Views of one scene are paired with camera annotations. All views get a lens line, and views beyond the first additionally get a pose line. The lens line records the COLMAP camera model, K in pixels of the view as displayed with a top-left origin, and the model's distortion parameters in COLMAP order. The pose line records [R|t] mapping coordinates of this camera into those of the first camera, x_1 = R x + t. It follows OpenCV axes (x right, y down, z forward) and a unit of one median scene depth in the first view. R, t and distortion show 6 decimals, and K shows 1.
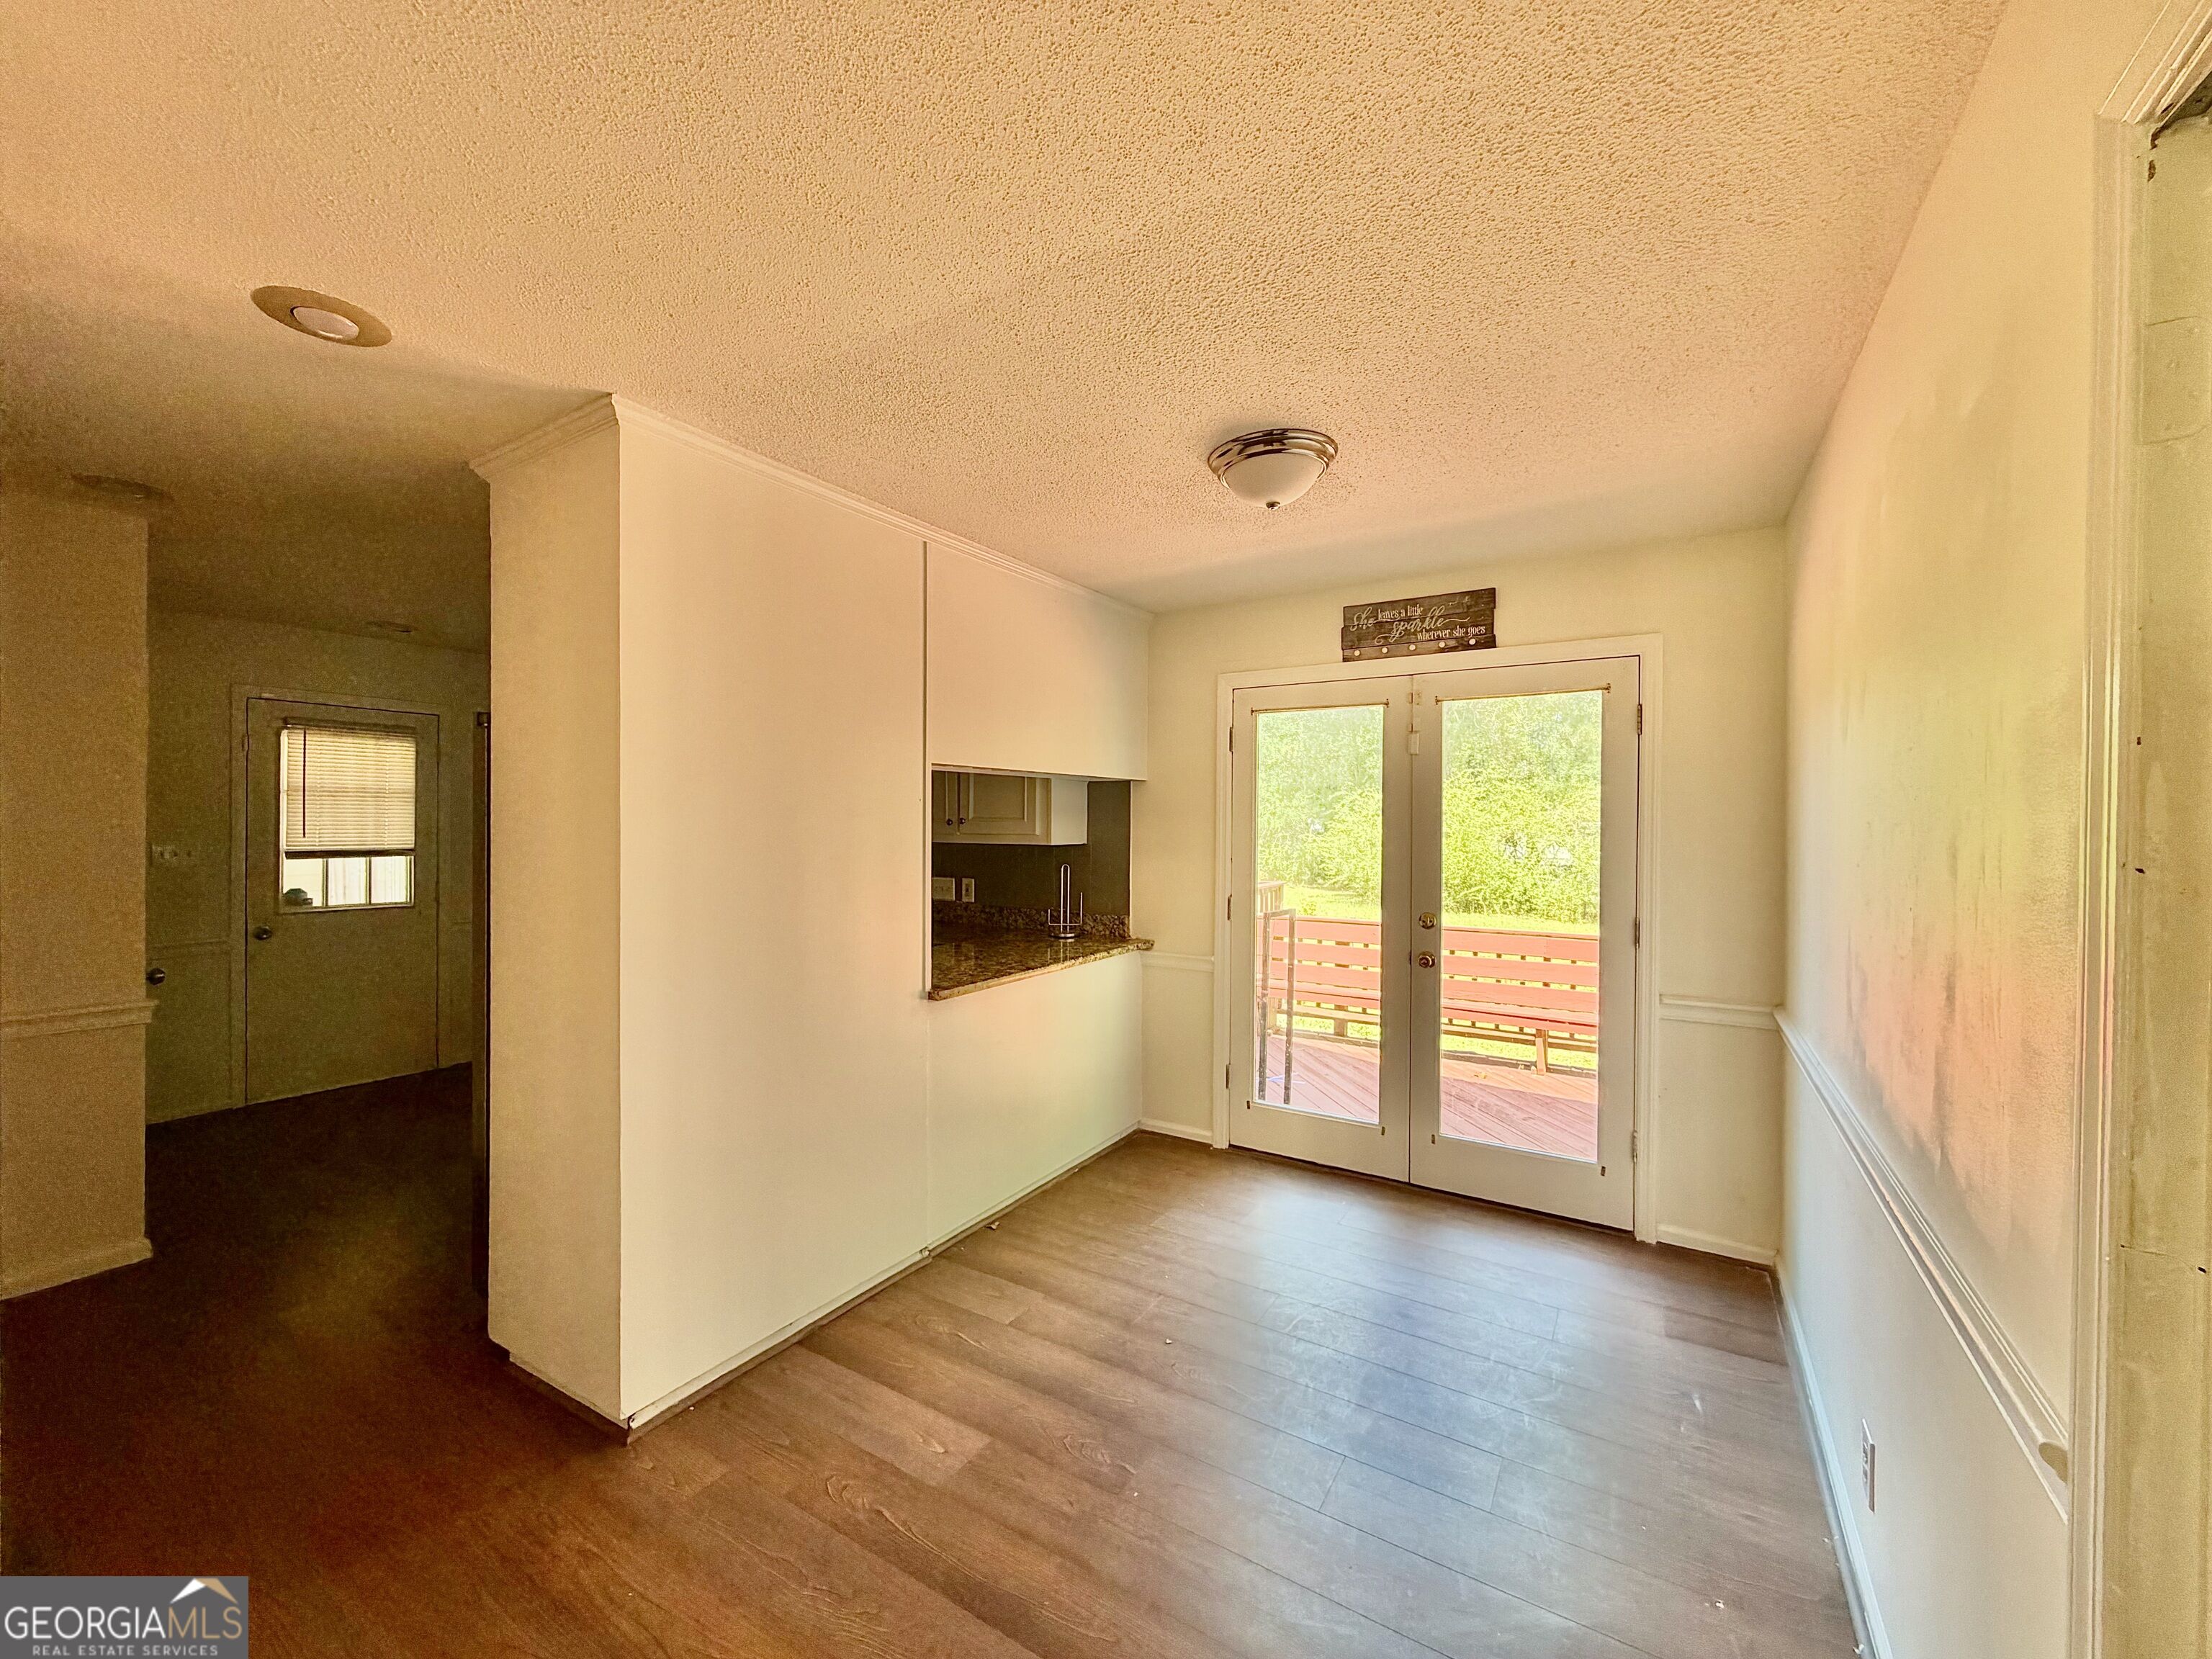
lens RADIAL K [[888.5, 0, 1106.4], [0, 888.5, 825.4], [0, 0, 1]] dist [-0.000263, -0.000040]
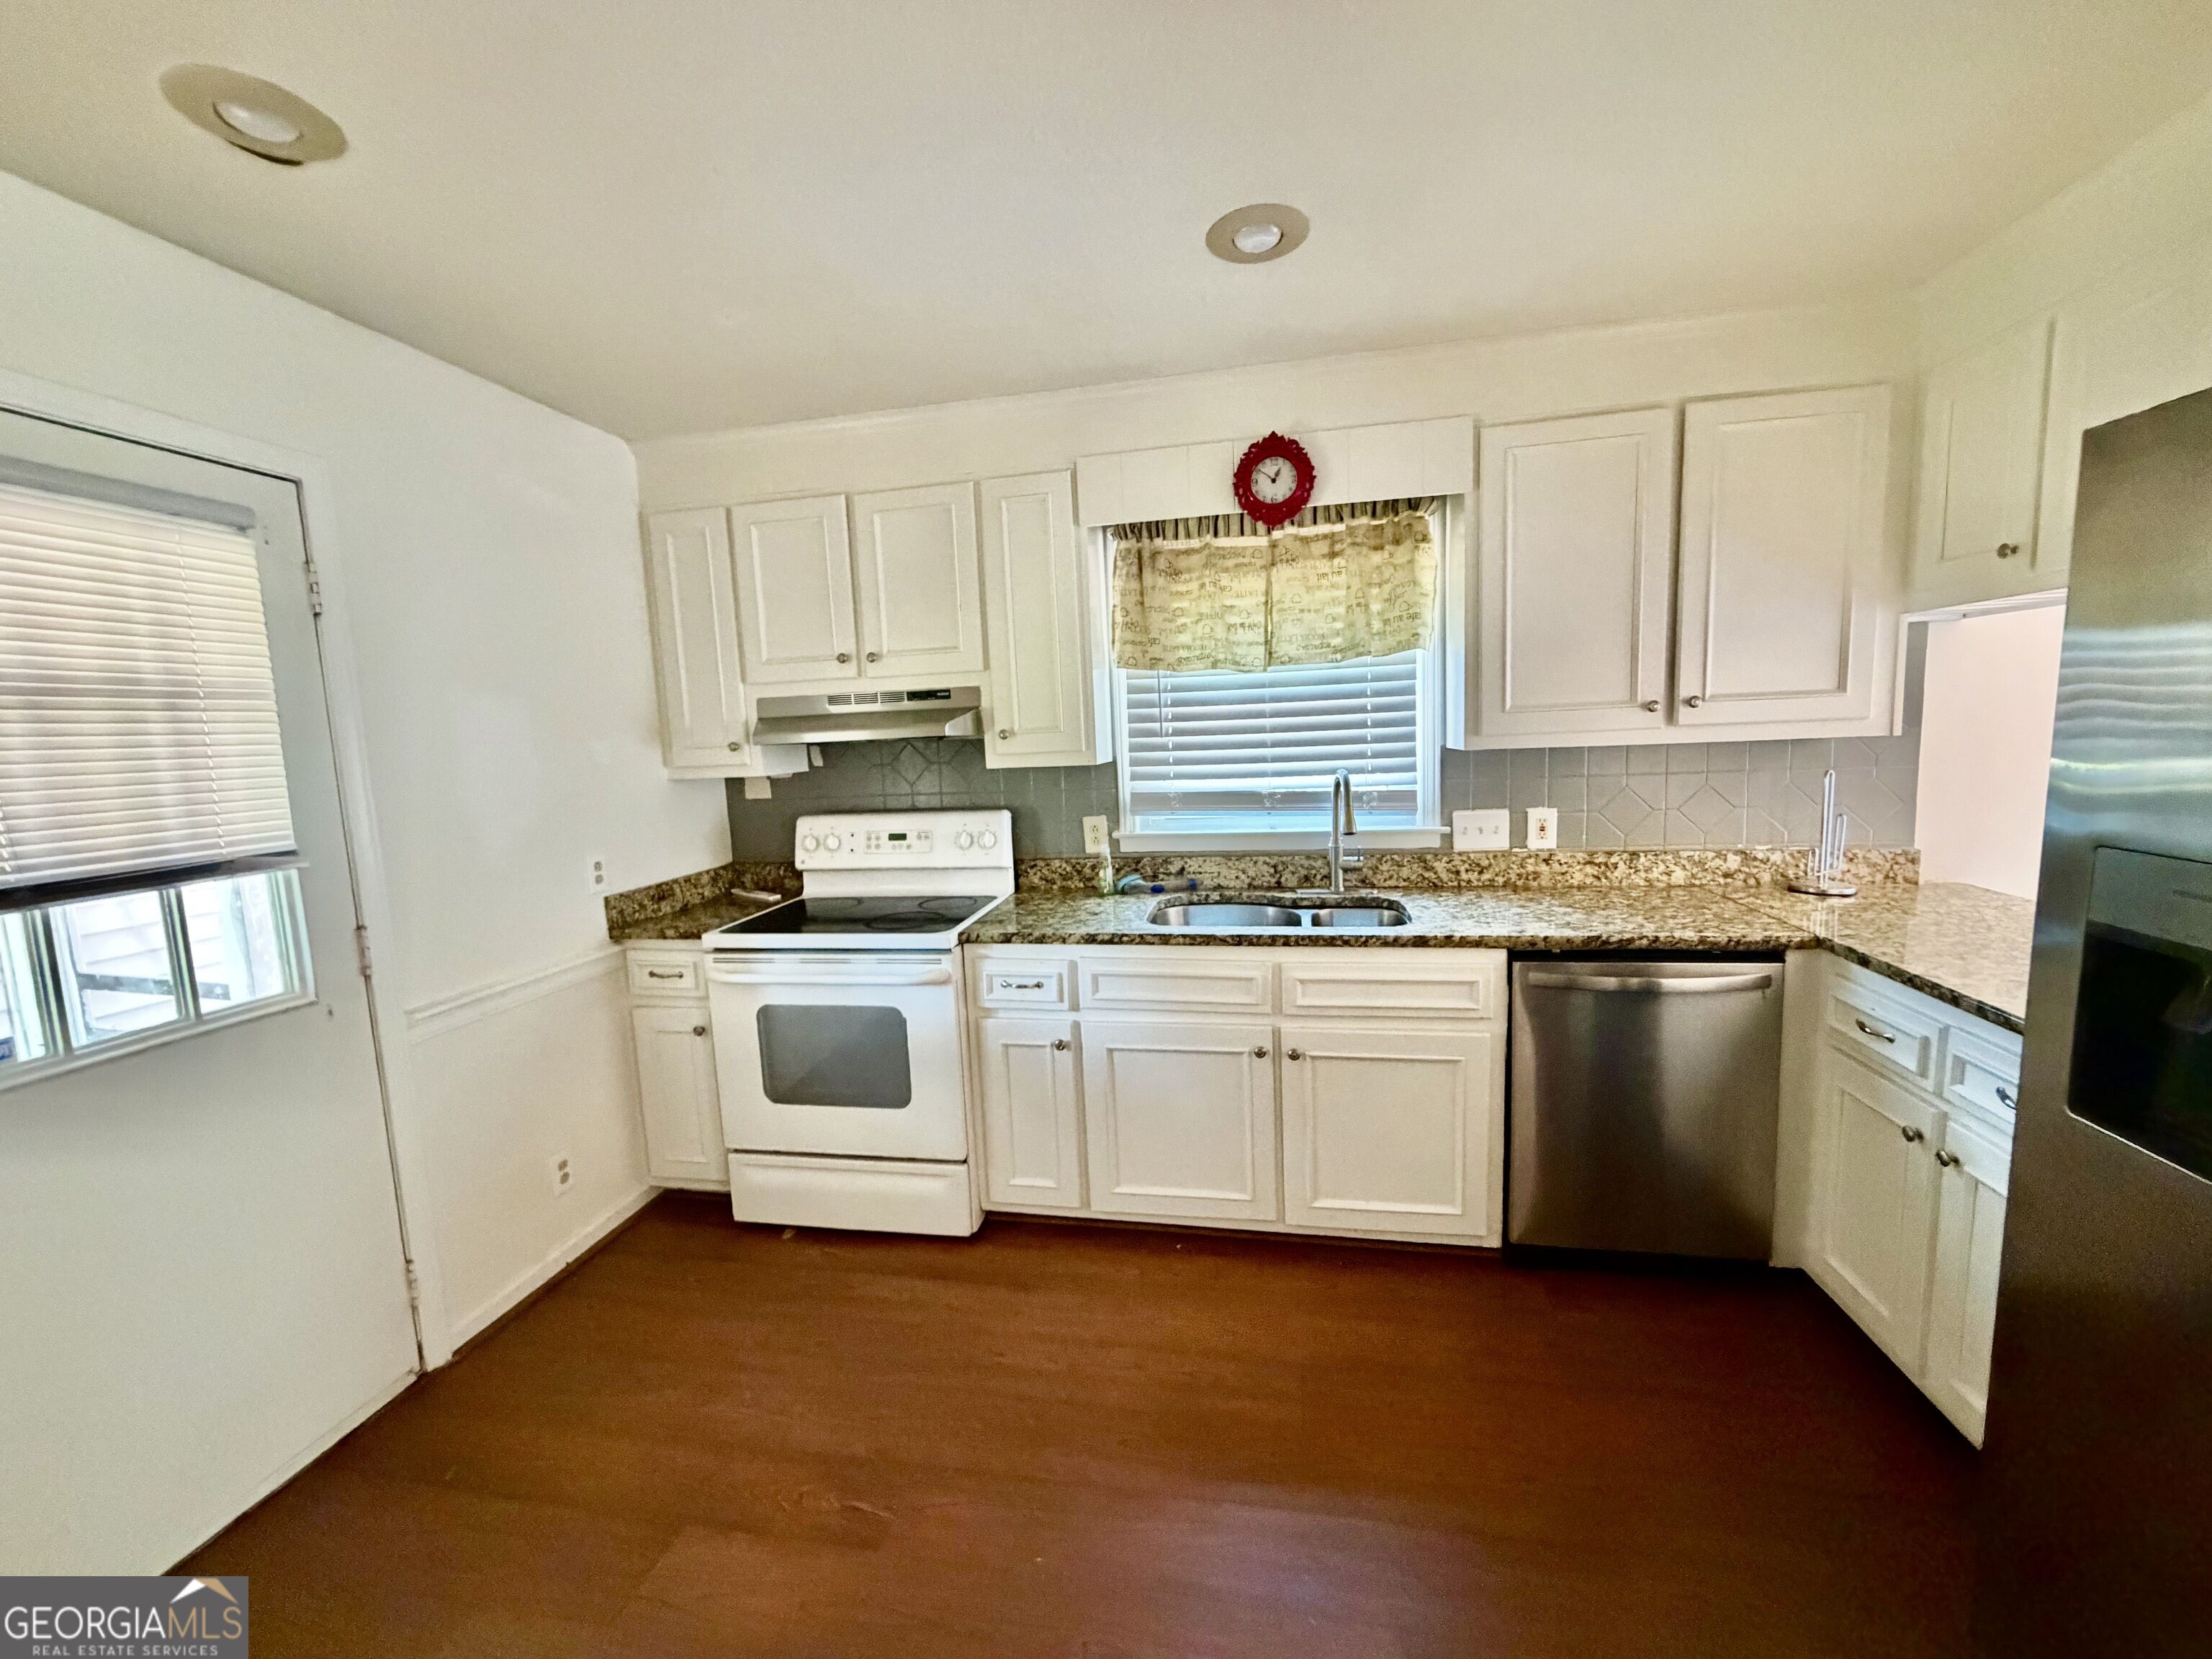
lens RADIAL K [[888.5, 0, 1105.5], [0, 888.5, 834.7], [0, 0, 1]] dist [-0.000263, -0.000040]
pose [[0.930255, -0.089582, 0.355810, -0.624167], [0.052436, 0.992242, 0.112723, -0.002945], [-0.363148, -0.086204, 0.927735, 0.568711]]
